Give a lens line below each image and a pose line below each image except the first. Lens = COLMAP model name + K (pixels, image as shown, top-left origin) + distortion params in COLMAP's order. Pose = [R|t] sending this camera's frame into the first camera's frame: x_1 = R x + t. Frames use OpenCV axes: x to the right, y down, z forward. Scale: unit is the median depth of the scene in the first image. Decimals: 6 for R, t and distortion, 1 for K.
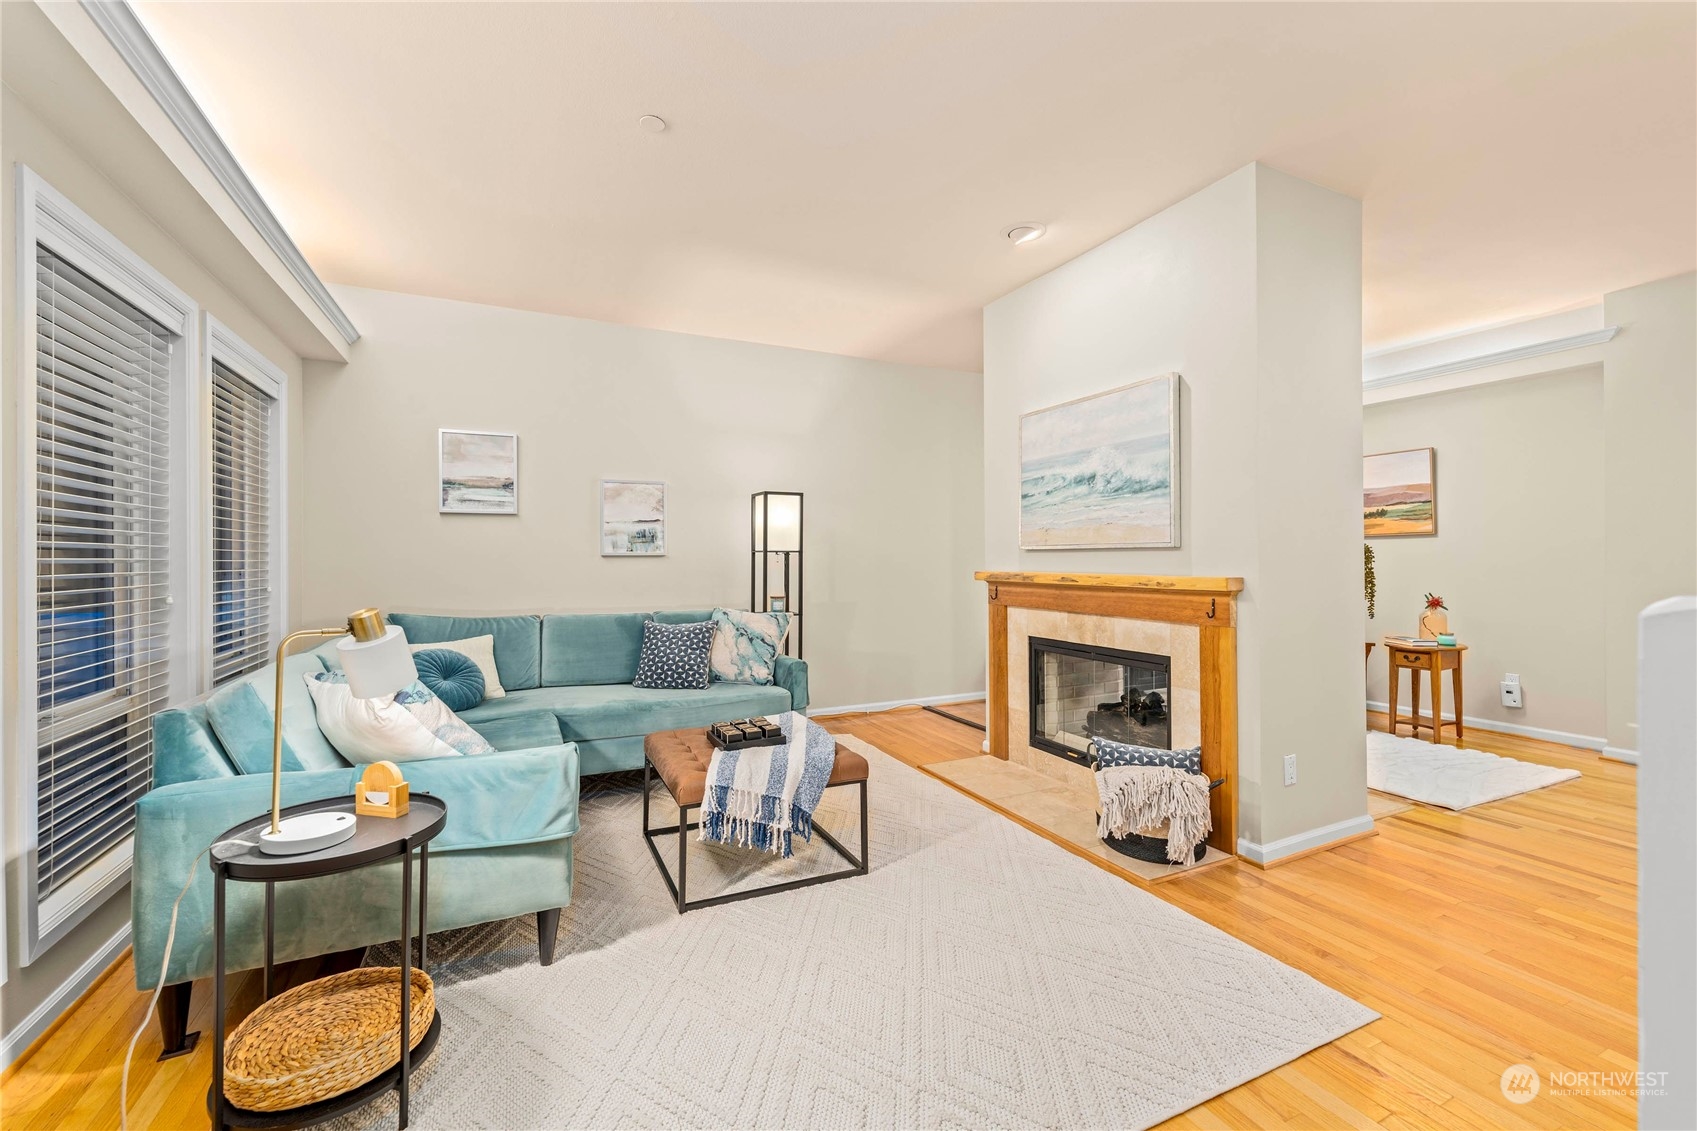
lens RADIAL K [[697.3, 0, 844.8], [0, 697.3, 561.0], [0, 0, 1]] dist [0.001988, -0.000274]
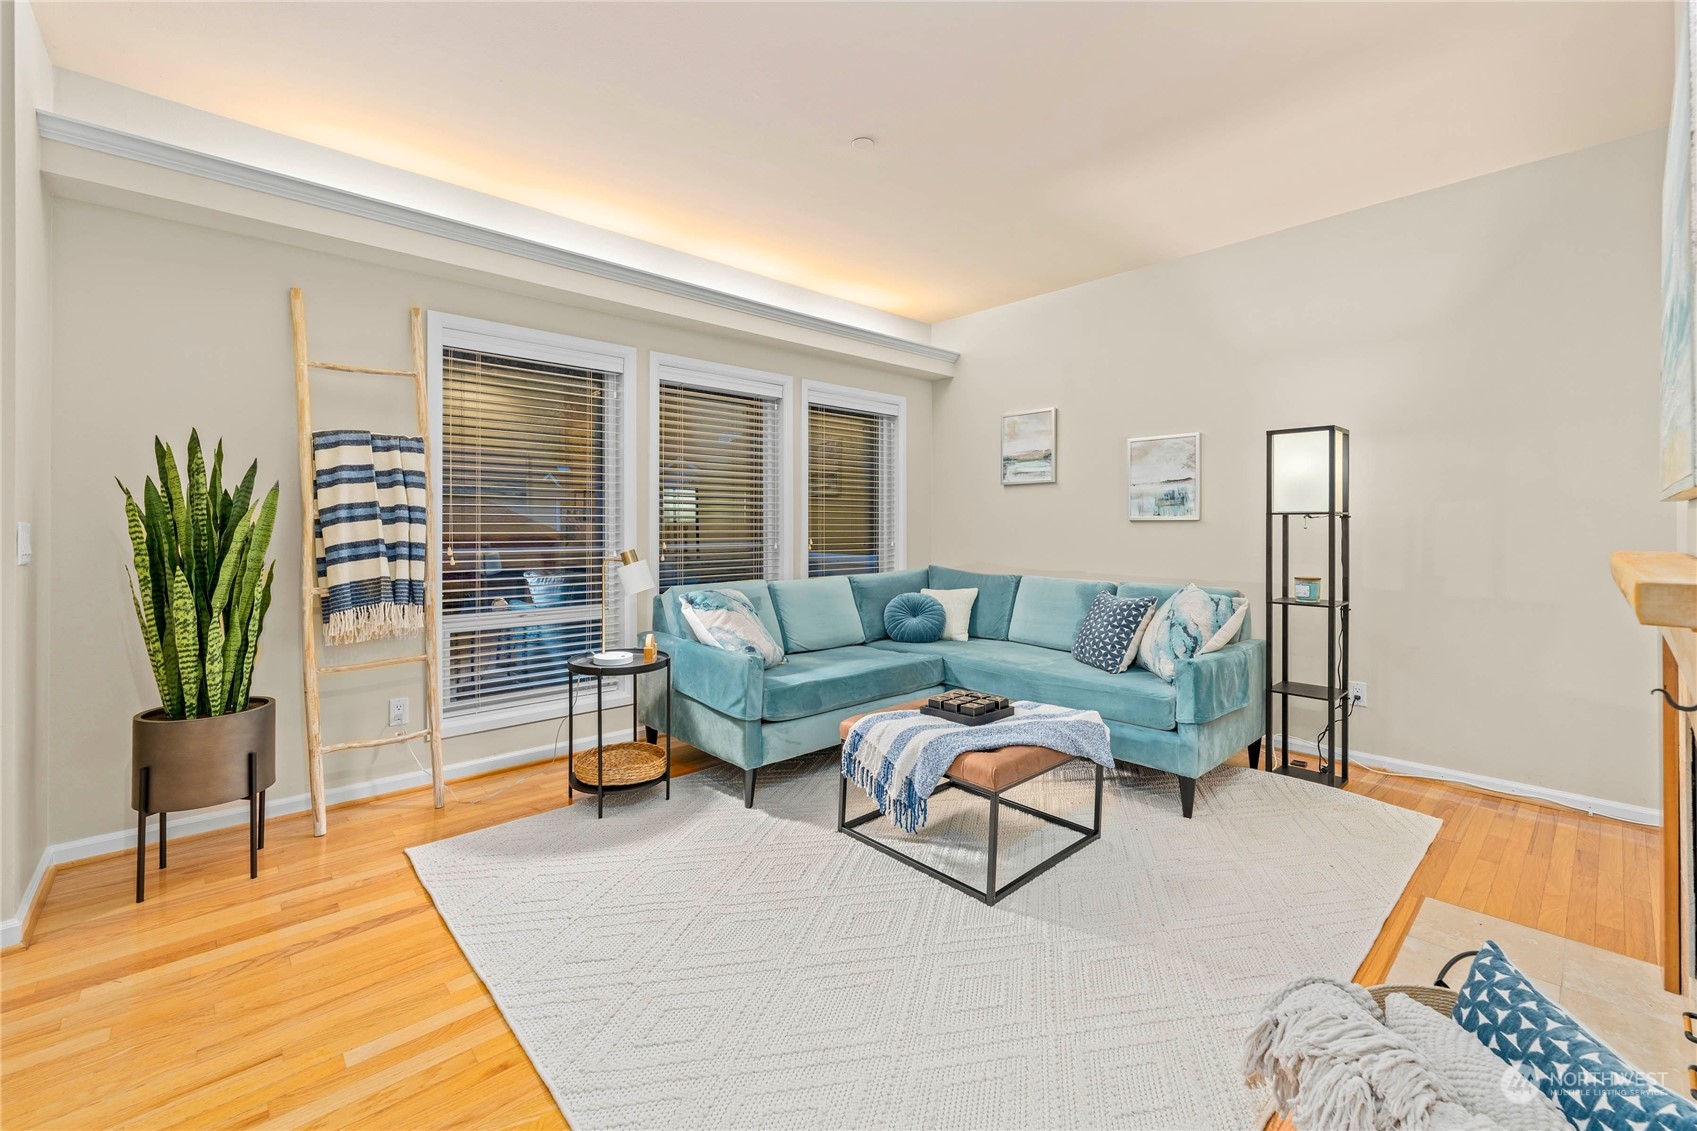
lens RADIAL K [[697.3, 0, 809.7], [0, 697.3, 527.5], [0, 0, 1]] dist [0.001988, -0.000274]
pose [[0.272735, 0.005203, -0.962075, 0.475989], [-0.003221, 0.999985, 0.004494, -0.001179], [0.962084, 0.001873, 0.272748, 0.354804]]
